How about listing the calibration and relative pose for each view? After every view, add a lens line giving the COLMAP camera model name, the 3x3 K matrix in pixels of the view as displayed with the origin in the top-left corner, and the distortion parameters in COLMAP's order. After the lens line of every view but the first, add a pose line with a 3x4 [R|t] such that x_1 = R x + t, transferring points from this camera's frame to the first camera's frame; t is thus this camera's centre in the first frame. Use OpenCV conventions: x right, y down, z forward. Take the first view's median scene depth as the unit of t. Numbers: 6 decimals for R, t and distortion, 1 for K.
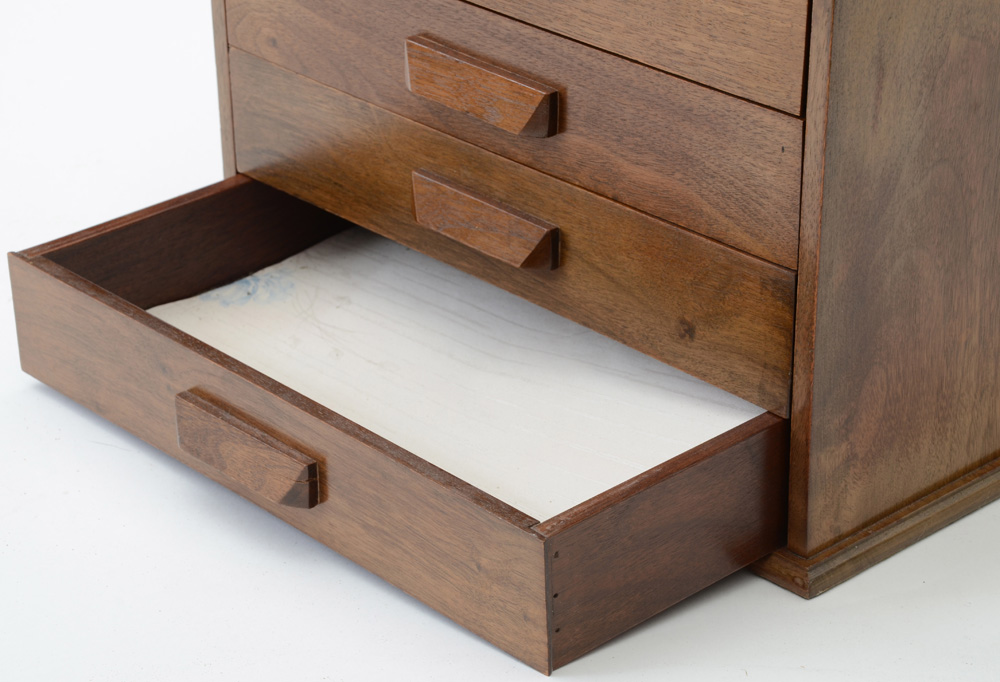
lens RADIAL K [[2834.0, 0, 457.5], [0, 2834.0, 344.3], [0, 0, 1]] dist [0.545097, 0.000000]
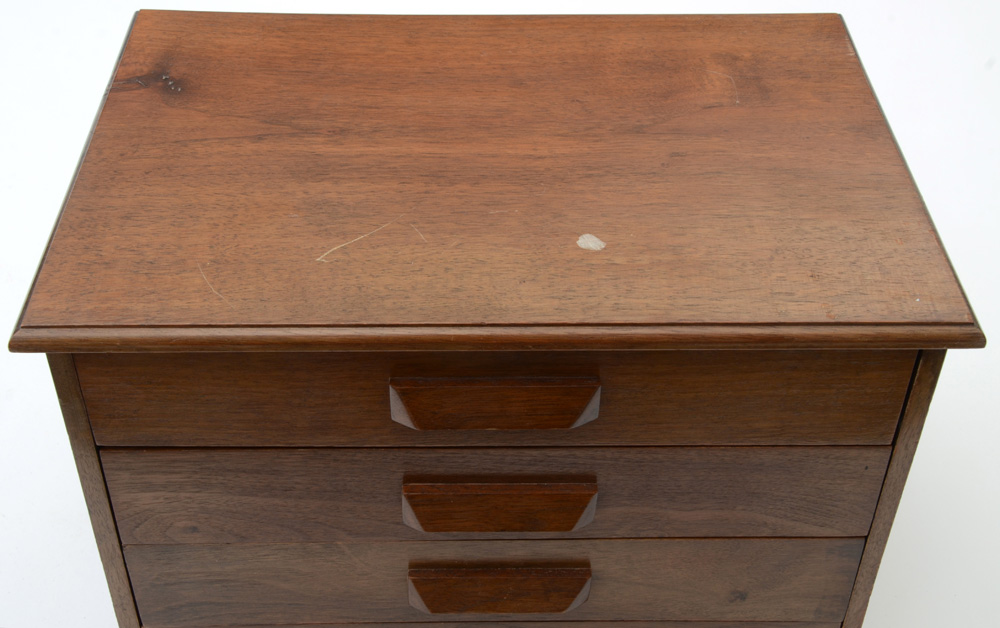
lens RADIAL K [[1359.9, 0, 480.9], [0, 1359.9, 296.0], [0, 0, 1]] dist [0.097448, 0.000000]
pose [[0.659687, -0.471665, 0.585103, -0.274189], [0.315297, 0.880404, 0.354227, -0.360515], [-0.682203, -0.049198, 0.729505, 0.657028]]
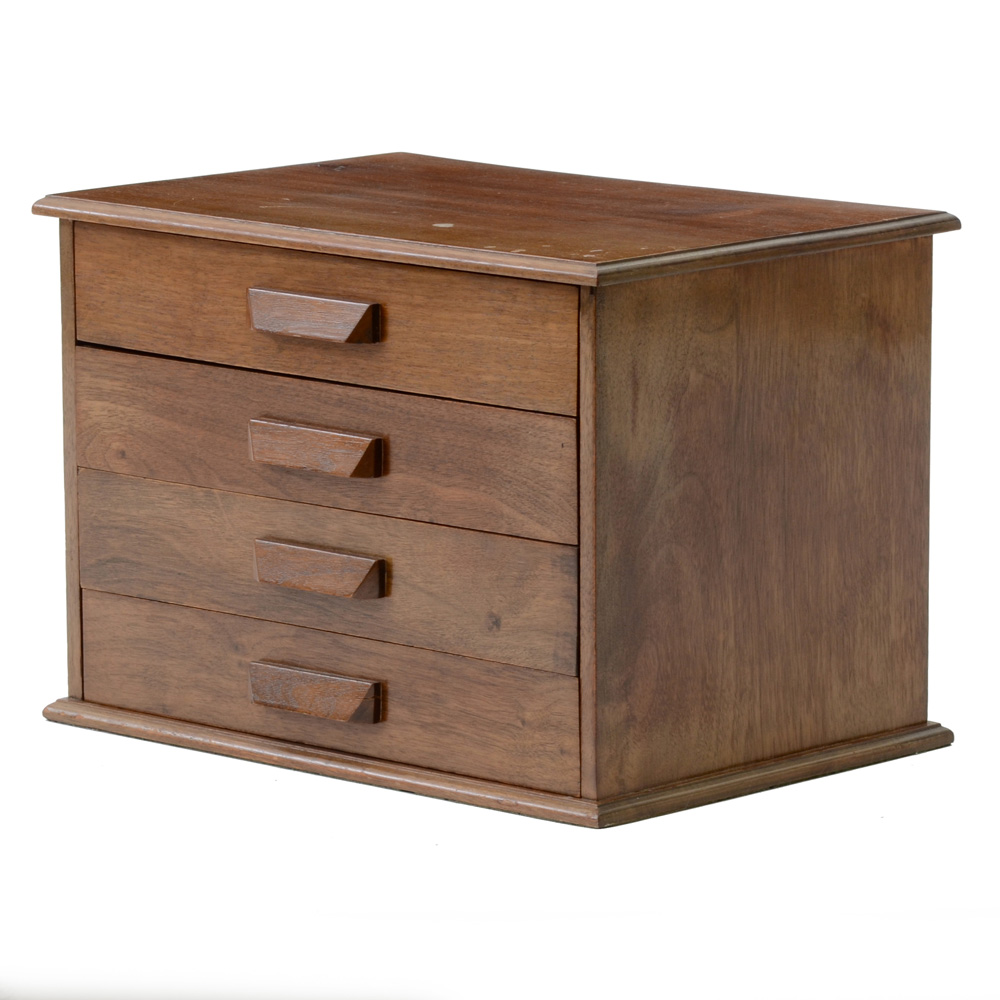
lens RADIAL K [[6374.9, 0, 499.6], [0, 6374.9, 498.5], [0, 0, 1]] dist [0.851976, 0.000000]
pose [[0.997164, -0.005218, 0.075080, -0.119375], [0.026552, 0.957841, -0.286071, 0.717723], [-0.070421, 0.287253, 0.955263, -1.592409]]
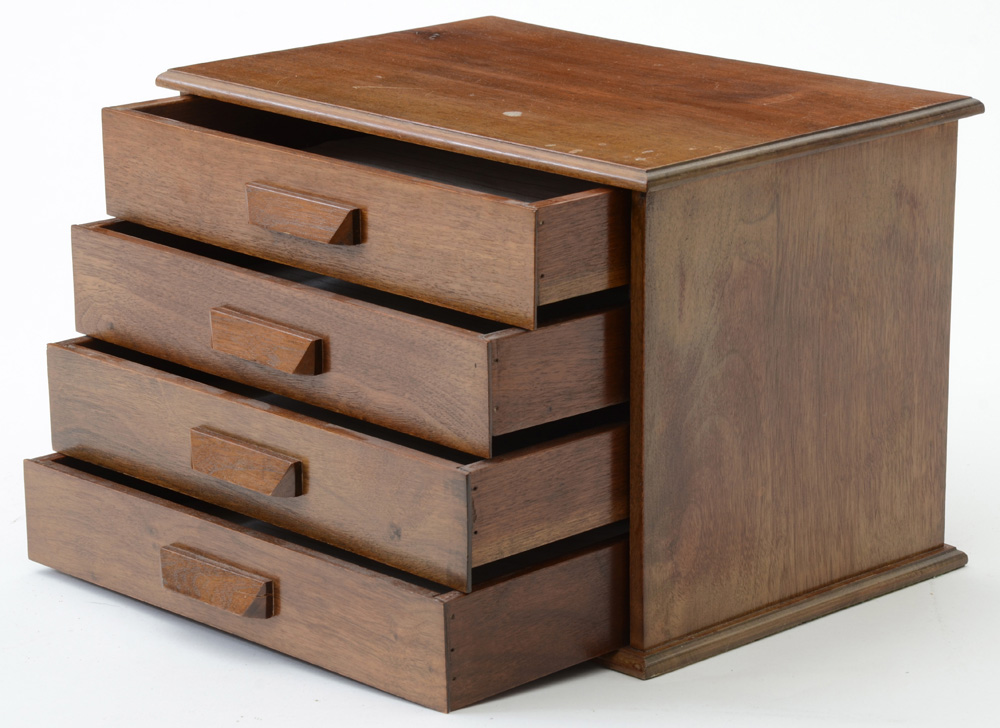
lens RADIAL K [[3539.7, 0, 510.6], [0, 3539.7, 347.9], [0, 0, 1]] dist [0.729211, 0.000000]
pose [[0.999330, -0.002740, 0.036490, 0.000680], [0.009825, 0.980670, -0.195420, 0.257194], [-0.035249, 0.195648, 0.980041, -0.633951]]
